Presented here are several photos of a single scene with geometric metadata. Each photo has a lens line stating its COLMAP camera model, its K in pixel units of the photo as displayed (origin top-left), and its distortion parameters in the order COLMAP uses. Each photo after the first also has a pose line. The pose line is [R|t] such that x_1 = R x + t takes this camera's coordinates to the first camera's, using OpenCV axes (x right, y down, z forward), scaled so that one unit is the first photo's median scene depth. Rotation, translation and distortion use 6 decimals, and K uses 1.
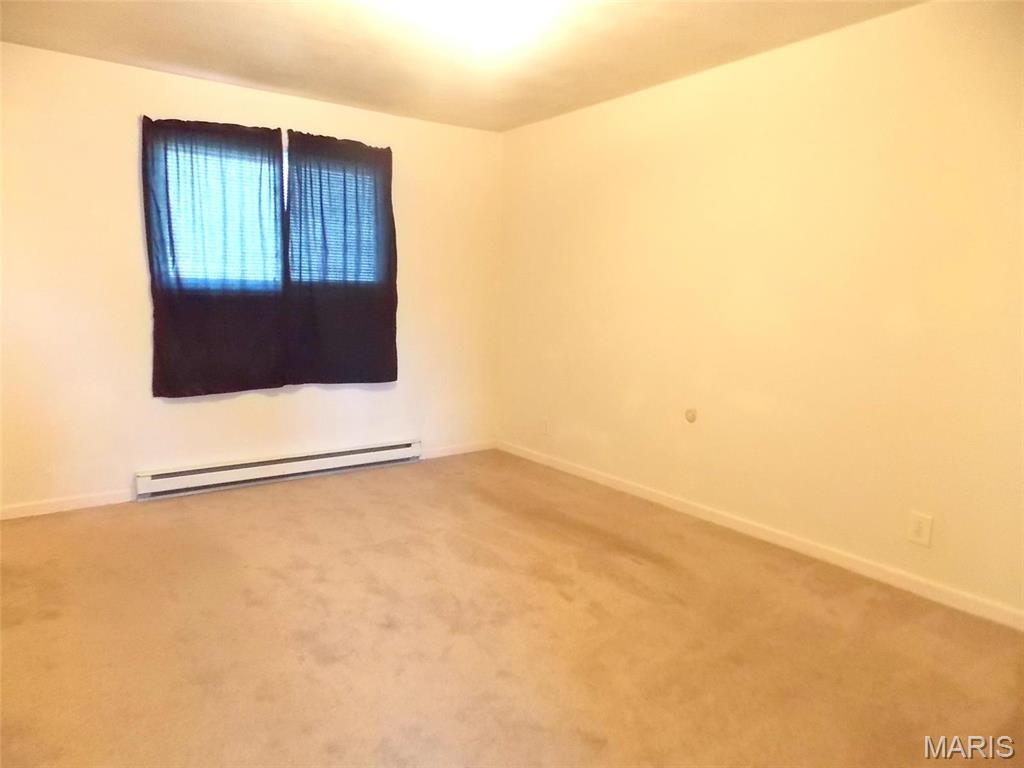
lens RADIAL K [[681.0, 0, 512.0], [0, 681.0, 384.0], [0, 0, 1]] dist [0.008791, 0.002793]
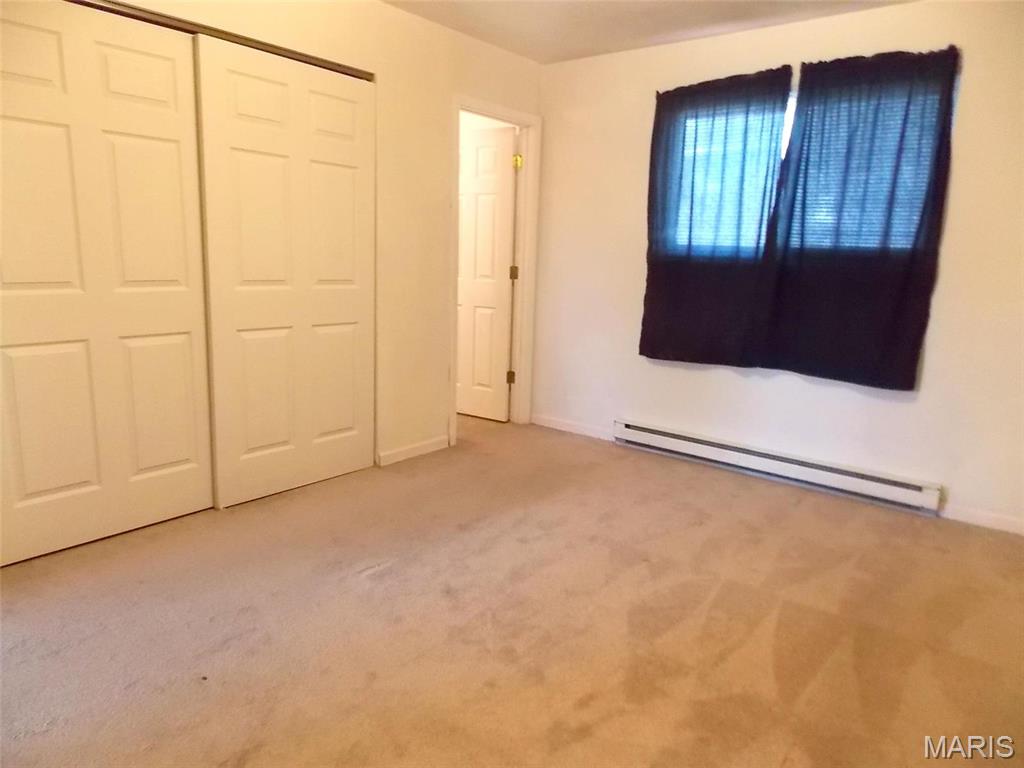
lens RADIAL K [[681.0, 0, 512.0], [0, 681.0, 384.0], [0, 0, 1]] dist [0.008791, 0.002793]
pose [[0.272730, 0.179709, -0.945158, 0.450491], [-0.157968, 0.977432, 0.140263, -0.054721], [0.949033, 0.111050, 0.294963, 0.484663]]
